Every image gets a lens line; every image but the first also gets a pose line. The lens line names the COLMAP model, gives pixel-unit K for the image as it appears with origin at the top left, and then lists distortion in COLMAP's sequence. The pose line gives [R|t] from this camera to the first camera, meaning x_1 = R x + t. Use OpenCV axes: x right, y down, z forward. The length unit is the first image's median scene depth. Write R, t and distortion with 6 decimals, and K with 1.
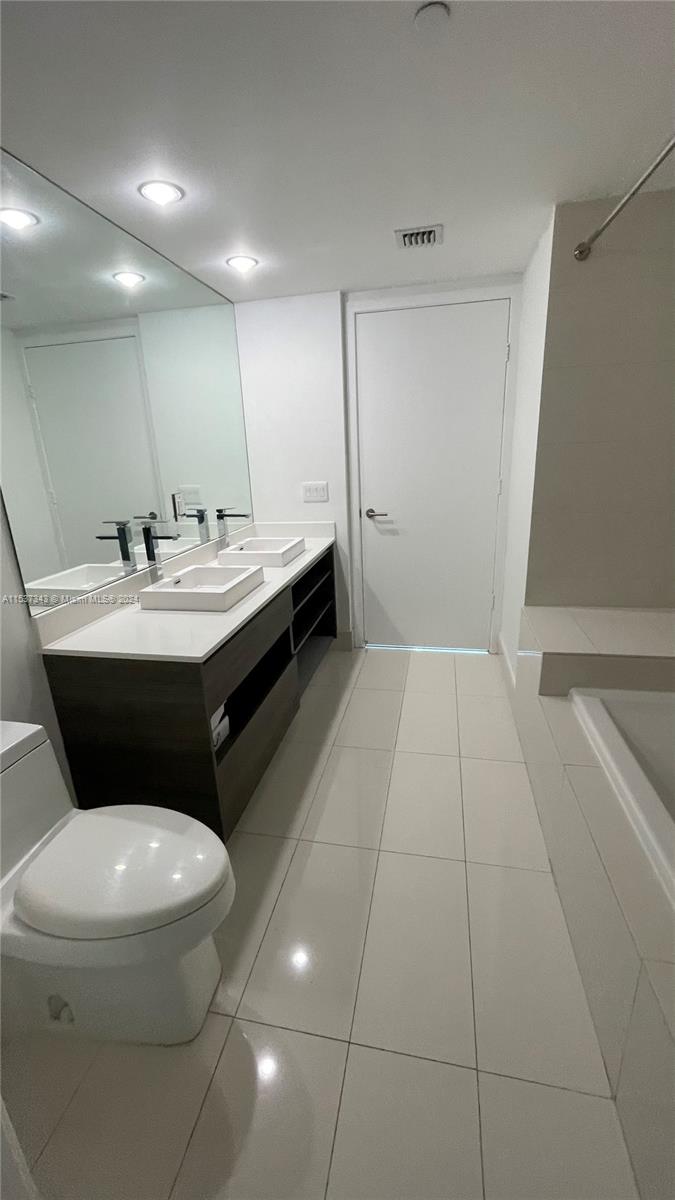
lens RADIAL K [[483.3, 0, 334.7], [0, 483.3, 599.6], [0, 0, 1]] dist [-0.002535, -0.000070]
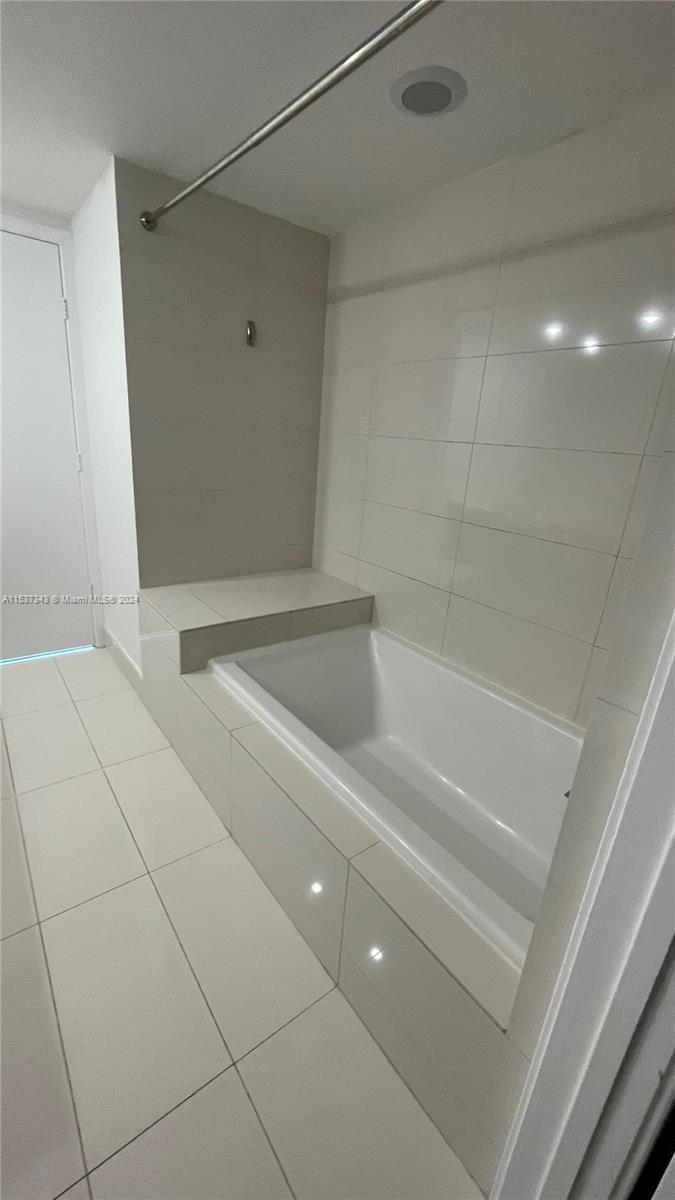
lens RADIAL K [[483.3, 0, 334.7], [0, 483.3, 599.6], [0, 0, 1]] dist [-0.002535, -0.000070]
pose [[0.650927, -0.151339, 0.743902, -0.088795], [0.127631, 0.987795, 0.089278, -0.002789], [-0.748334, 0.036832, 0.662299, 0.102249]]
